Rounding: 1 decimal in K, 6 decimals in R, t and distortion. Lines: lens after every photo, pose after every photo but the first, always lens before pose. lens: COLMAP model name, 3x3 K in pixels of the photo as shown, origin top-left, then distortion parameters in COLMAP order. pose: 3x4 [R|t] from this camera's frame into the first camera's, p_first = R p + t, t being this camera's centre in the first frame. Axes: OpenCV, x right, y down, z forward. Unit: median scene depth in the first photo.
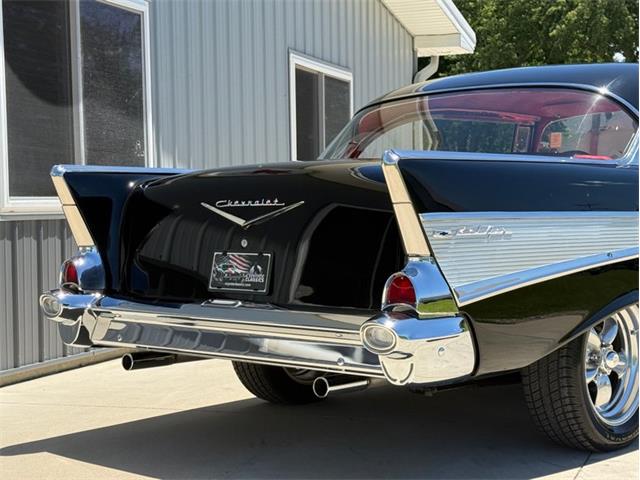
lens RADIAL K [[1171.9, 0, 322.2], [0, 1171.9, 249.5], [0, 0, 1]] dist [0.111851, 0.227232]
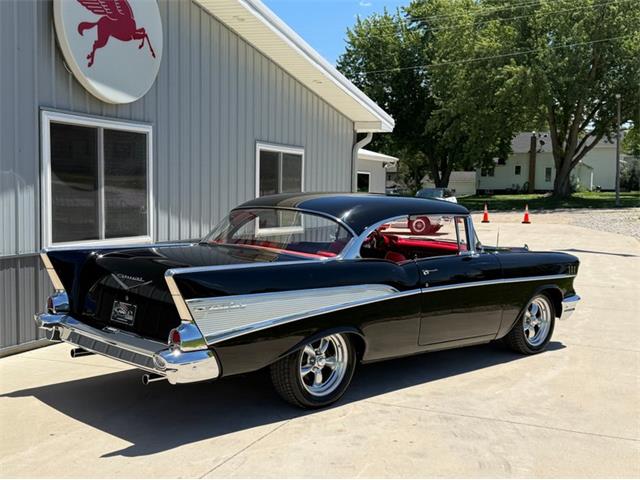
lens RADIAL K [[745.9, 0, 328.2], [0, 745.9, 249.4], [0, 0, 1]] dist [0.182969, -0.383628]
pose [[0.998417, 0.038953, -0.040566, 0.288262], [-0.037255, 0.998432, 0.041788, -0.138273], [0.042131, -0.040210, 0.998303, -0.214712]]
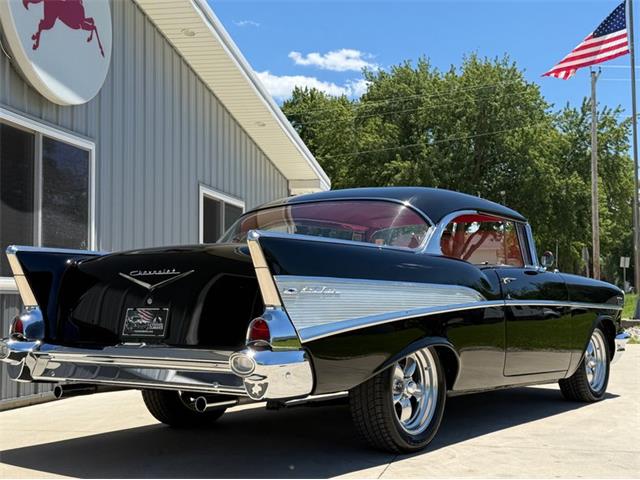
lens RADIAL K [[811.2, 0, 322.9], [0, 811.2, 250.8], [0, 0, 1]] dist [0.191704, -0.425620]
pose [[0.993385, 0.017661, 0.113467, 0.023274], [-0.005900, 0.994647, -0.103159, 0.030600], [-0.114681, 0.101807, 0.988172, 0.021342]]
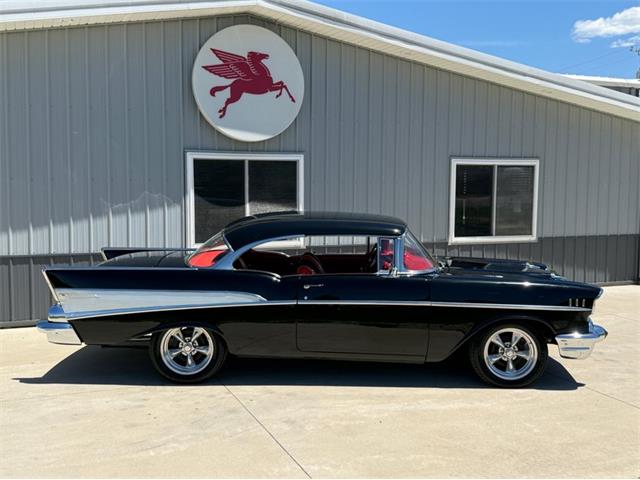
lens RADIAL K [[689.8, 0, 320.0], [0, 689.8, 240.0], [0, 0, 1]] dist [0.125939, -0.233749]
pose [[0.680395, 0.080956, -0.728360, 1.427430], [-0.043445, 0.996587, 0.070185, -0.238558], [0.731556, -0.016110, 0.681591, 0.210209]]
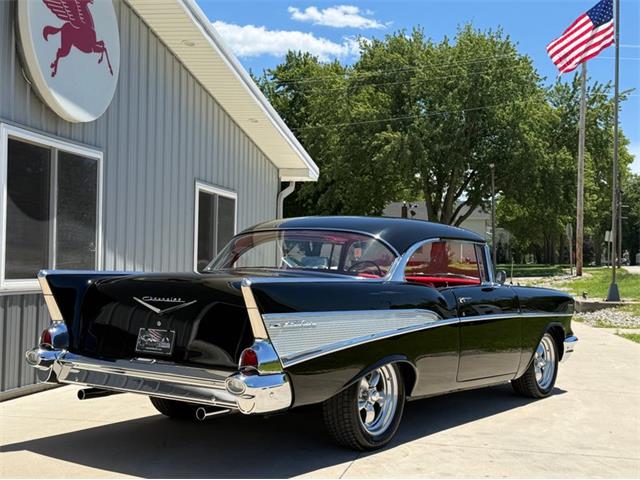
lens RADIAL K [[811.2, 0, 322.9], [0, 811.2, 250.8], [0, 0, 1]] dist [0.191704, -0.425620]
pose [[0.991154, 0.037462, 0.127321, 0.011202], [-0.030179, 0.997822, -0.058656, -0.043308], [-0.129241, 0.054295, 0.990126, -0.166873]]
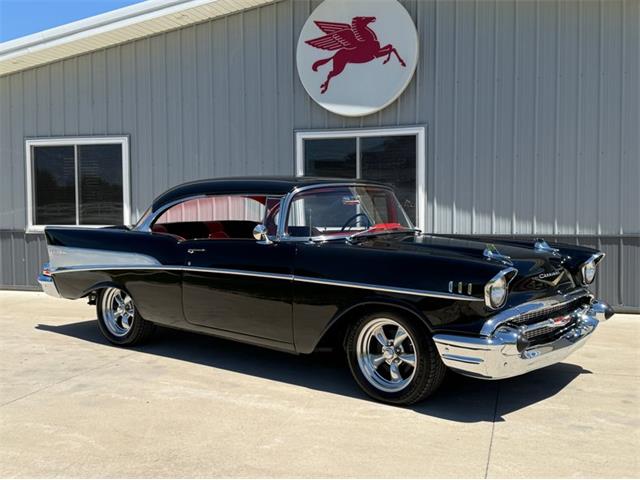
lens RADIAL K [[717.0, 0, 320.0], [0, 717.0, 240.0], [0, 0, 1]] dist [0.194740, -0.506042]
pose [[0.054503, 0.073205, -0.995827, 1.745994], [-0.027061, 0.997051, 0.071813, -0.177116], [0.998147, 0.023034, 0.056323, 1.293789]]
